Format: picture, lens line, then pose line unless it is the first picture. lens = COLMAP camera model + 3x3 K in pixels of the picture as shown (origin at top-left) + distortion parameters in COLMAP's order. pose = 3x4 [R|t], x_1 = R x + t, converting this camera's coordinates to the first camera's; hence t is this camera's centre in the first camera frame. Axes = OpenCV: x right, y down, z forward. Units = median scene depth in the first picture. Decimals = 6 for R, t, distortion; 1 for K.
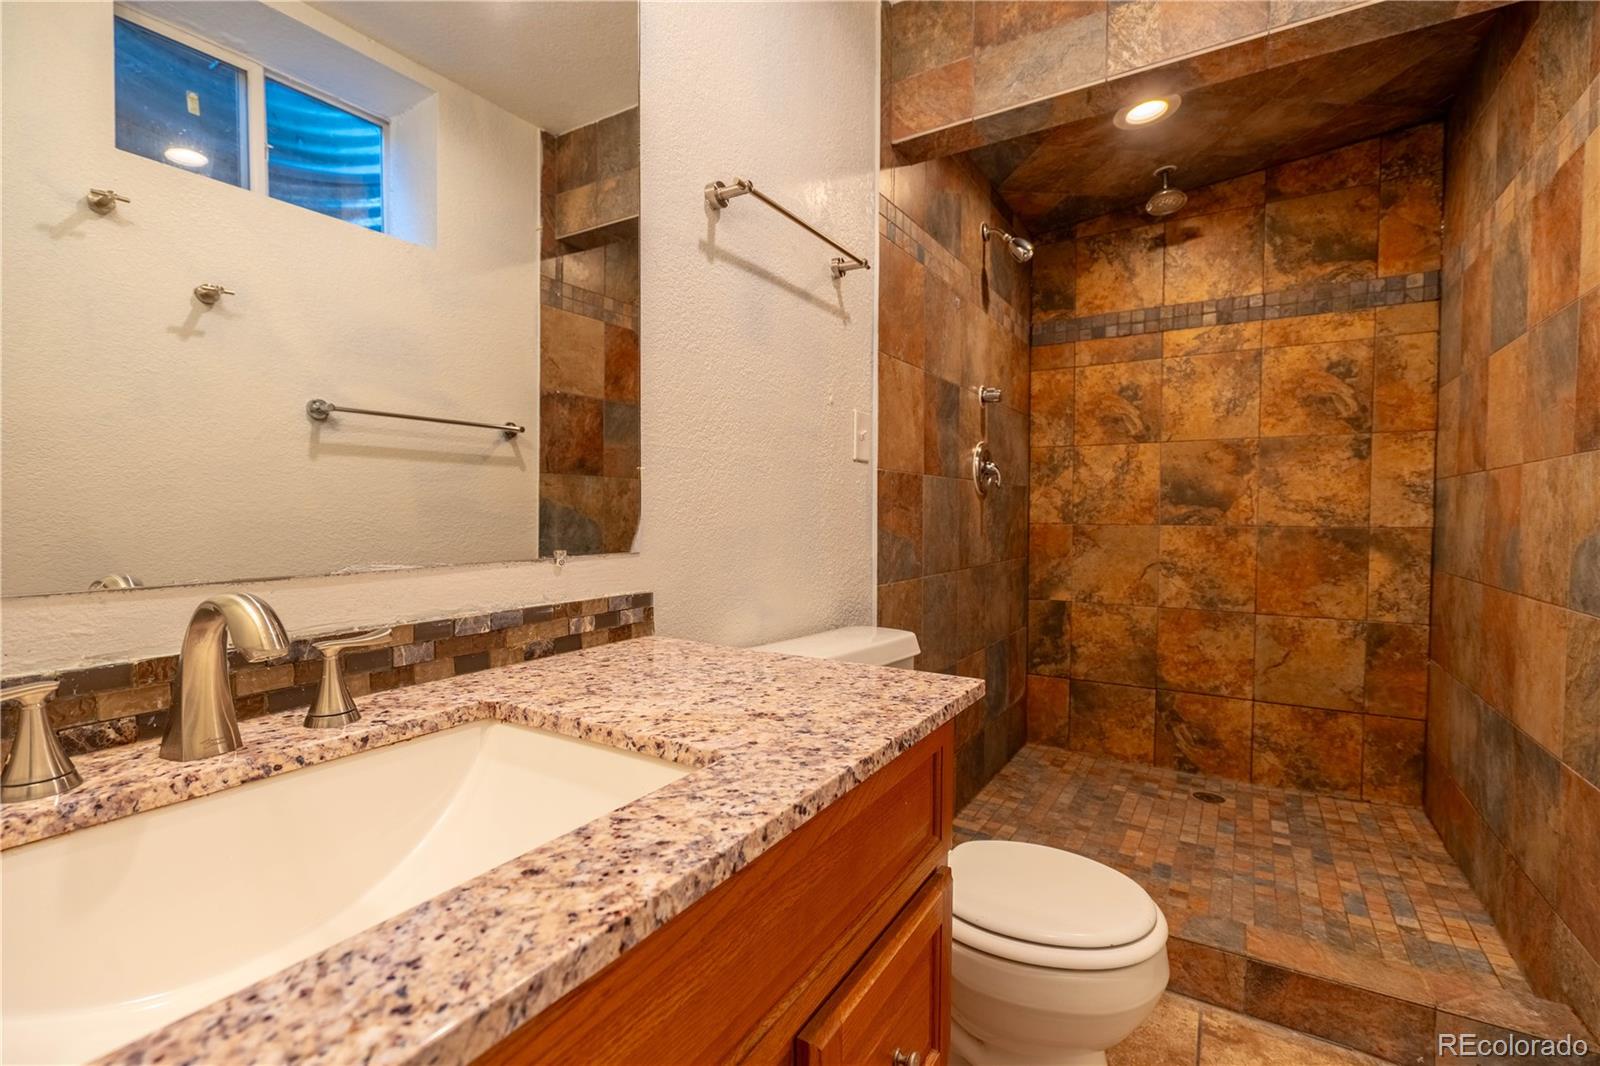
lens RADIAL K [[722.8, 0, 787.3], [0, 722.8, 529.6], [0, 0, 1]] dist [-0.003868, 0.000921]
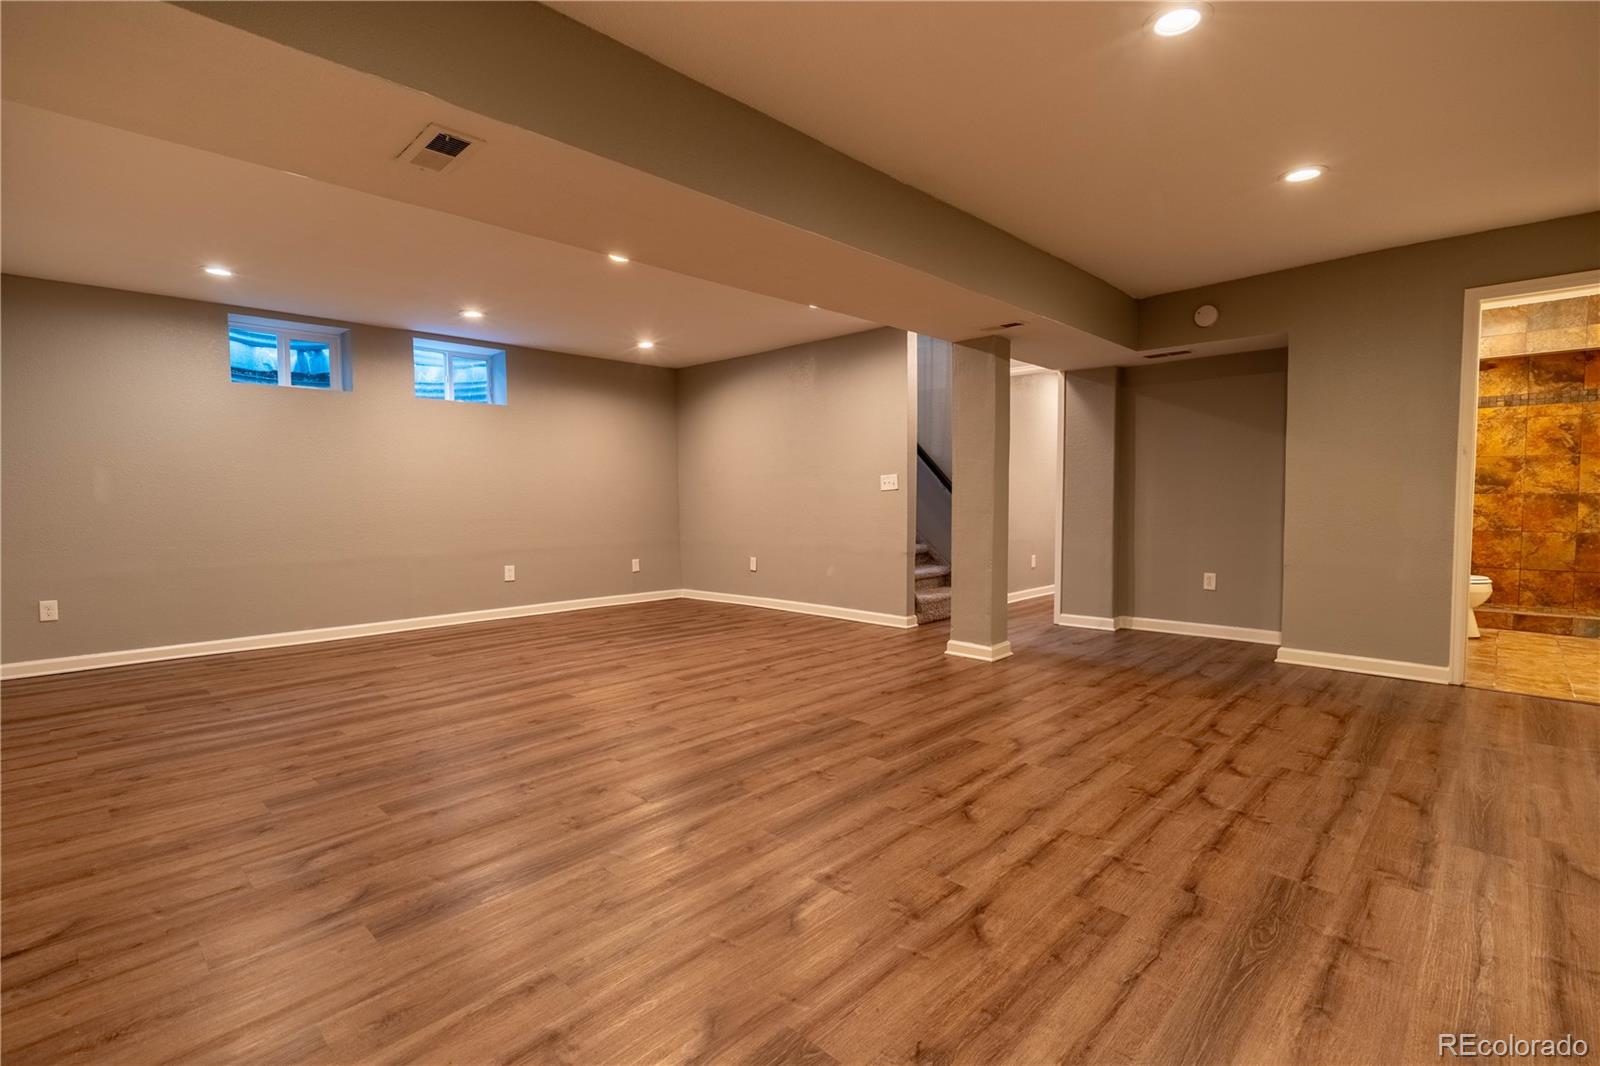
lens RADIAL K [[722.8, 0, 812.3], [0, 722.8, 531.7], [0, 0, 1]] dist [-0.003868, 0.000921]
pose [[0.976317, 0.004327, -0.216302, -1.117577], [-0.000393, 0.999834, 0.018229, 0.078581], [0.216345, -0.017712, 0.976156, -1.820606]]
